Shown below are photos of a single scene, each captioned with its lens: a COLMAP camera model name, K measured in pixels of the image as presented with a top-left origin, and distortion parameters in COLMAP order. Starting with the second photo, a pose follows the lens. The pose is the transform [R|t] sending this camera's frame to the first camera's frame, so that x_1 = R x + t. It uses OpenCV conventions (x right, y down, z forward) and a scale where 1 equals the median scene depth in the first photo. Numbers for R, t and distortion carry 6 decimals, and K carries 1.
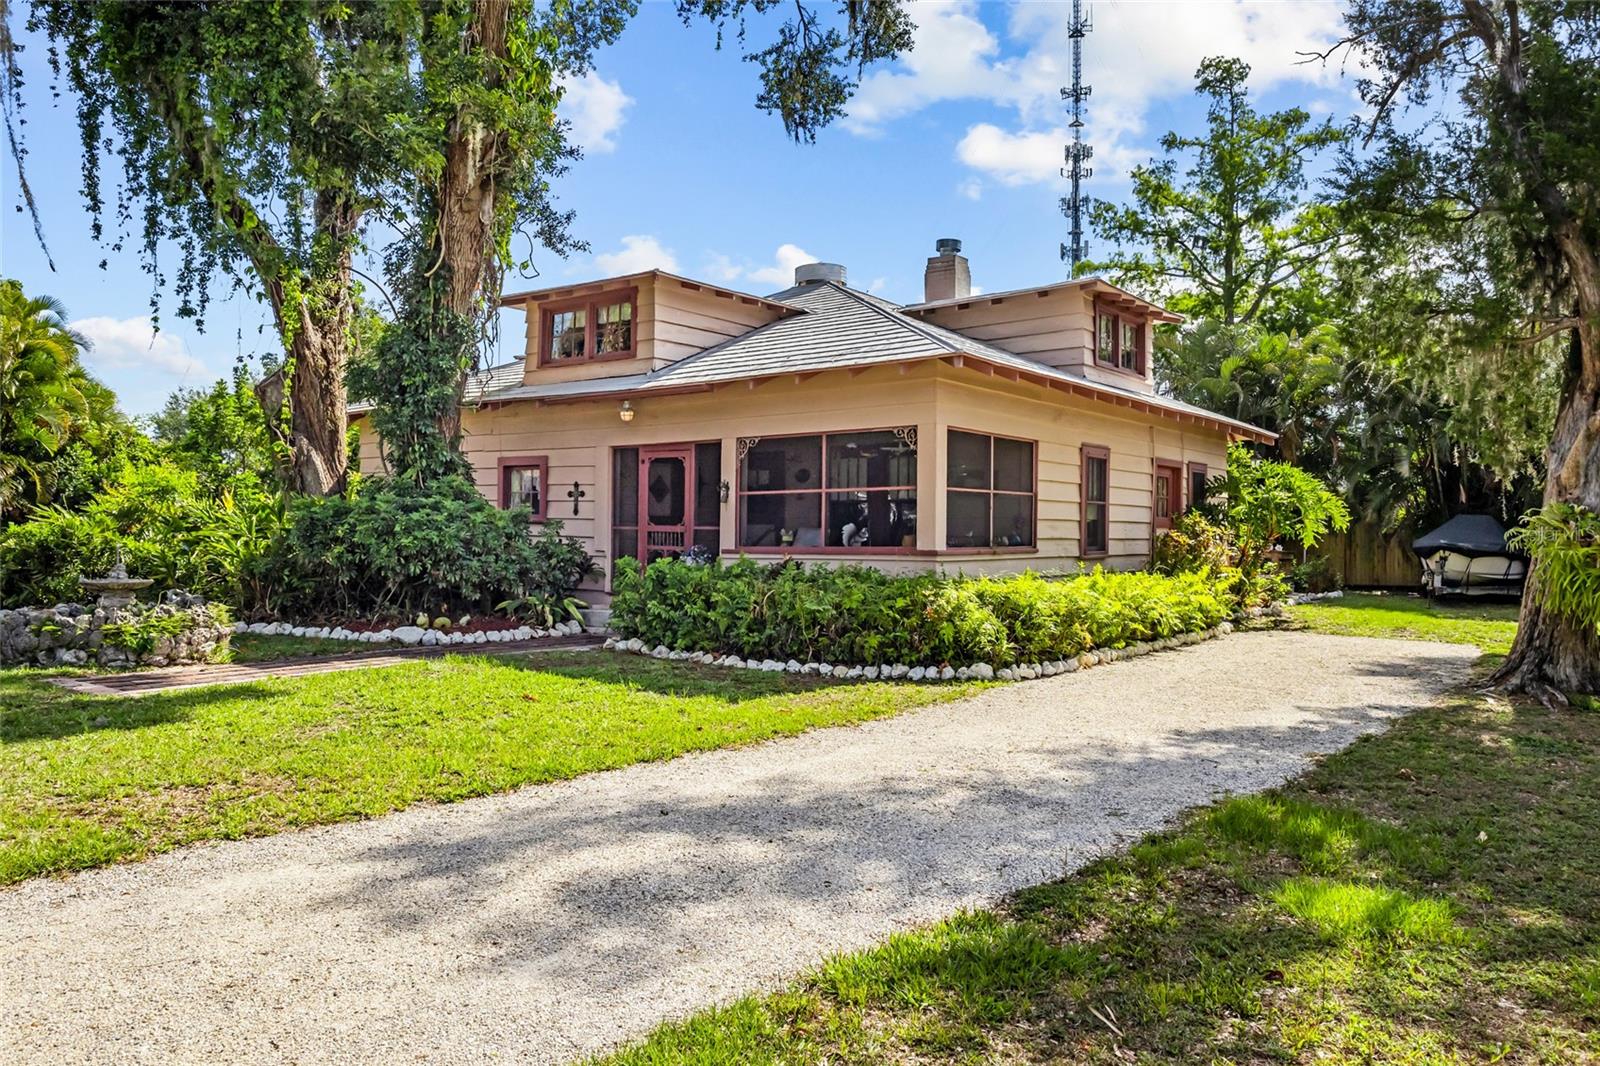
lens RADIAL K [[1211.0, 0, 815.2], [0, 1211.0, 535.8], [0, 0, 1]] dist [-0.009229, -0.014698]
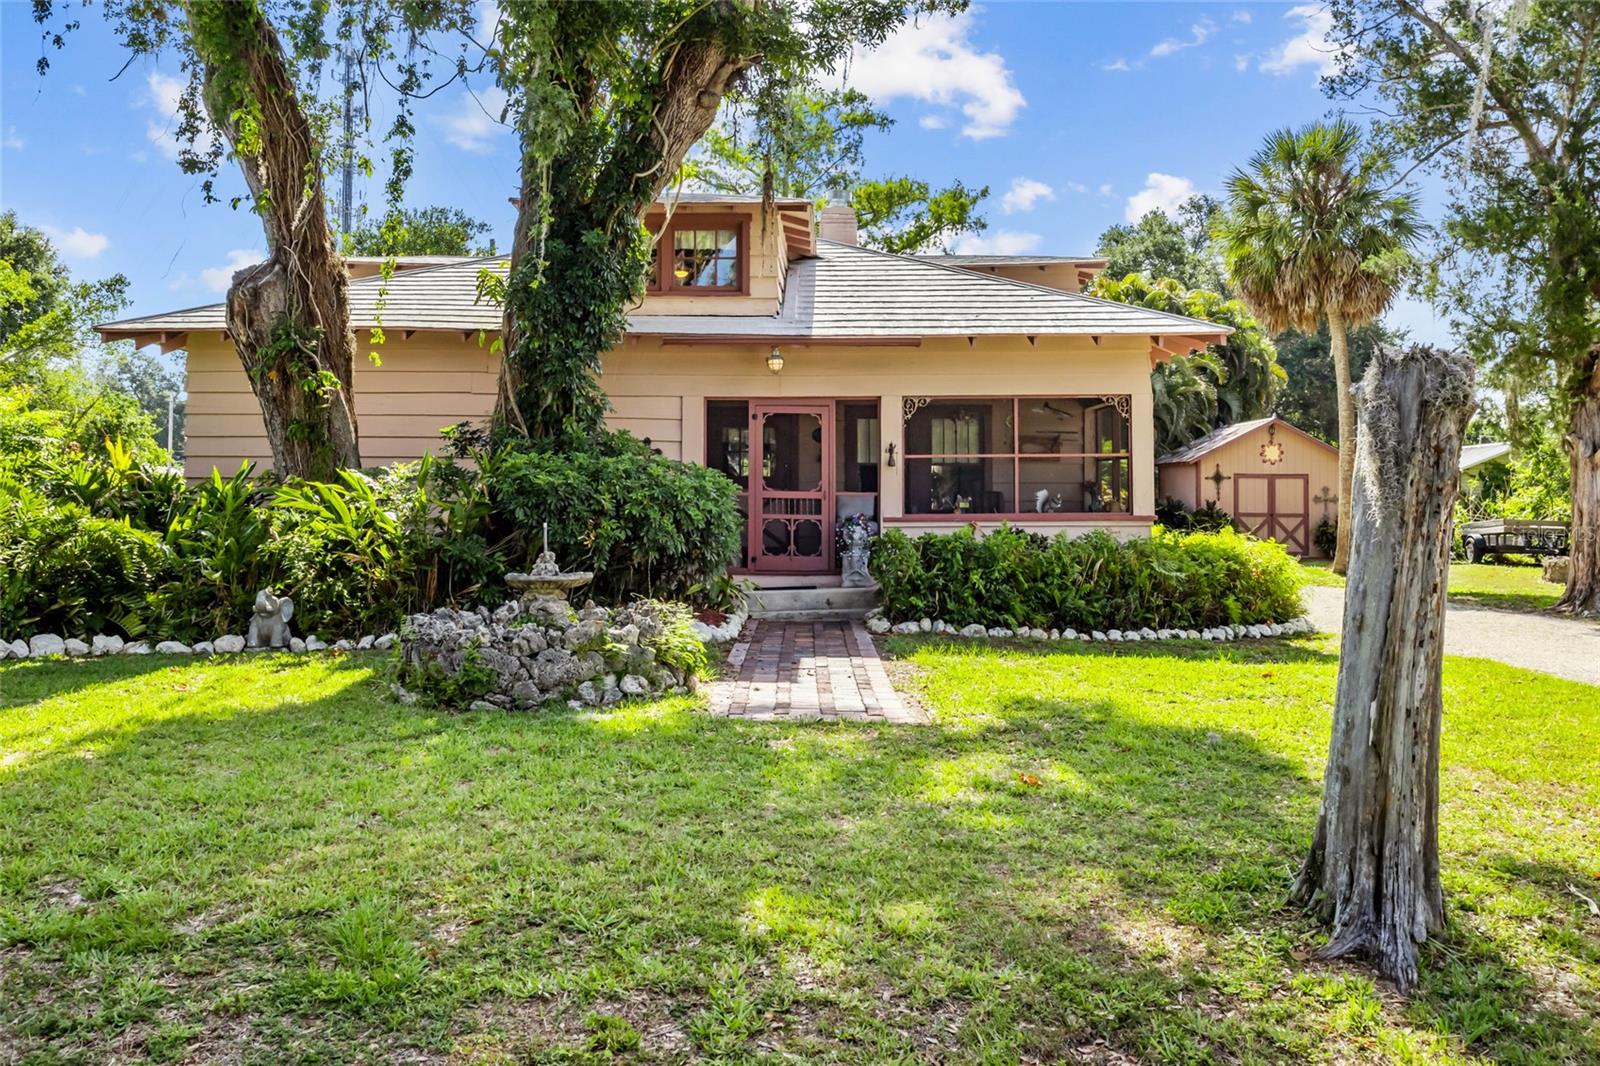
lens RADIAL K [[1345.9, 0, 777.6], [0, 1345.9, 464.8], [0, 0, 1]] dist [0.047496, 0.012074]
pose [[0.794870, 0.009021, 0.606712, -0.714574], [0.003458, 0.999806, -0.019396, -0.008450], [-0.606770, 0.017515, 0.794685, 0.224758]]
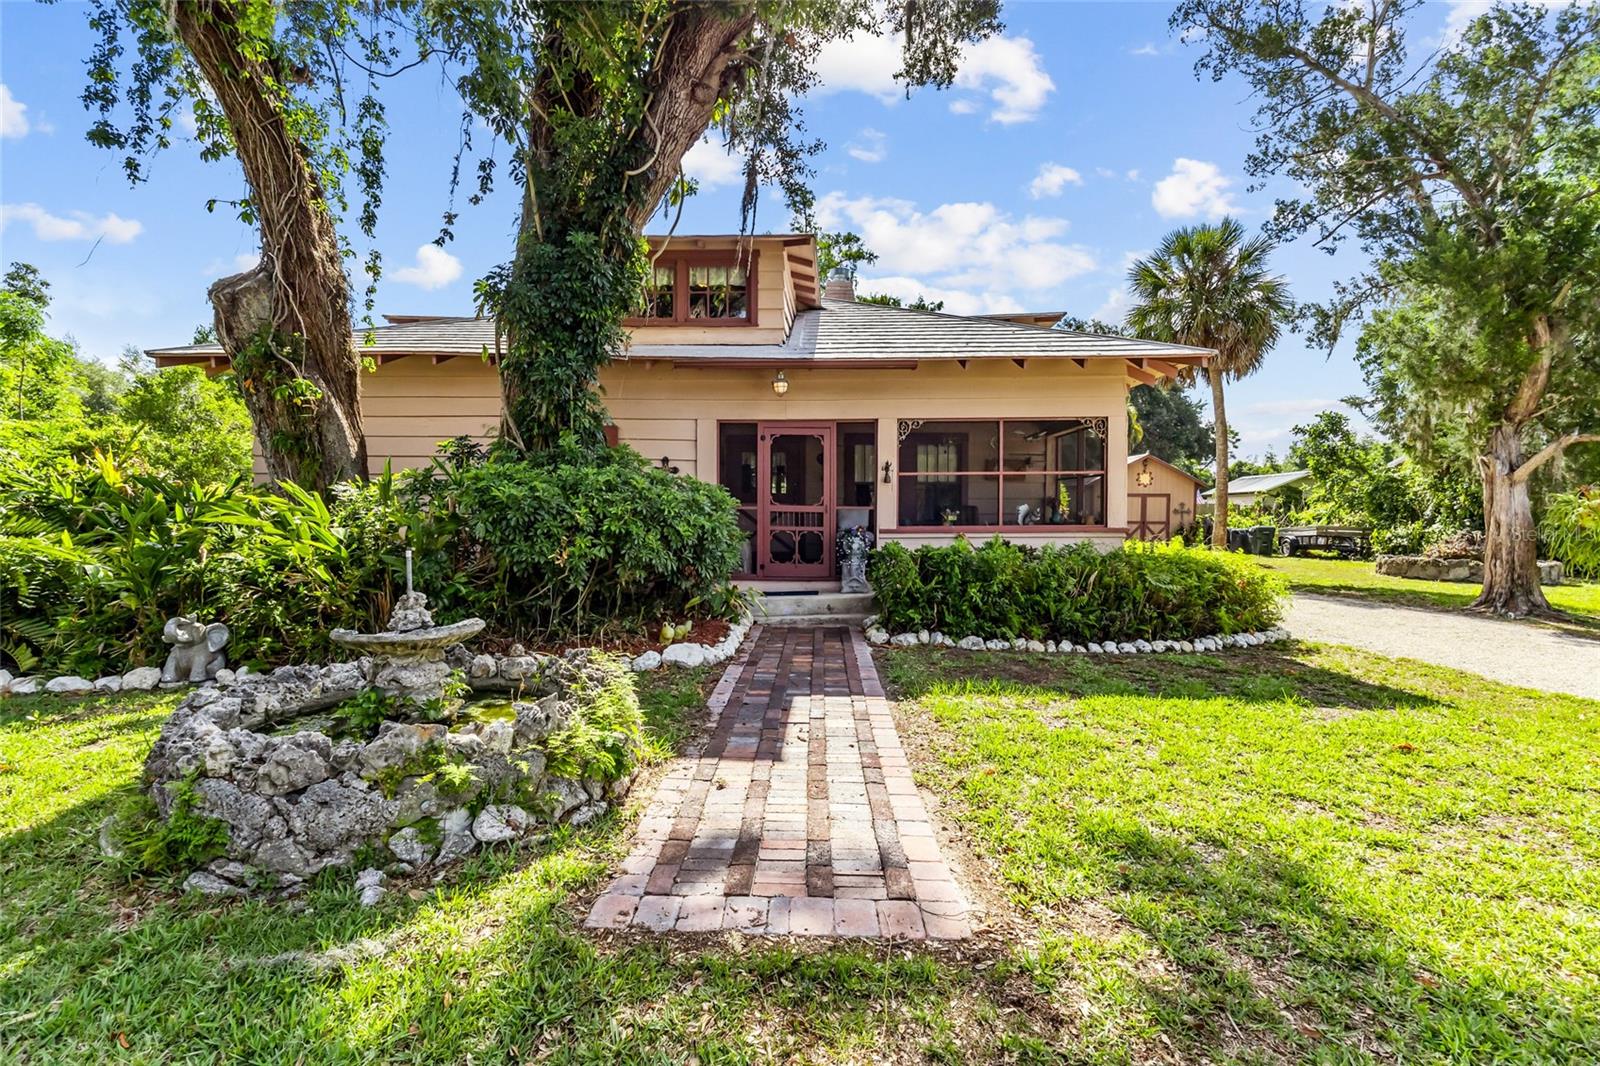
lens RADIAL K [[756.2, 0, 788.4], [0, 756.2, 529.9], [0, 0, 1]] dist [0.016952, -0.000176]
pose [[0.808049, -0.021065, 0.588738, -0.479968], [0.003046, 0.999497, 0.031581, -0.007836], [-0.589107, -0.023726, 0.807706, 0.504146]]
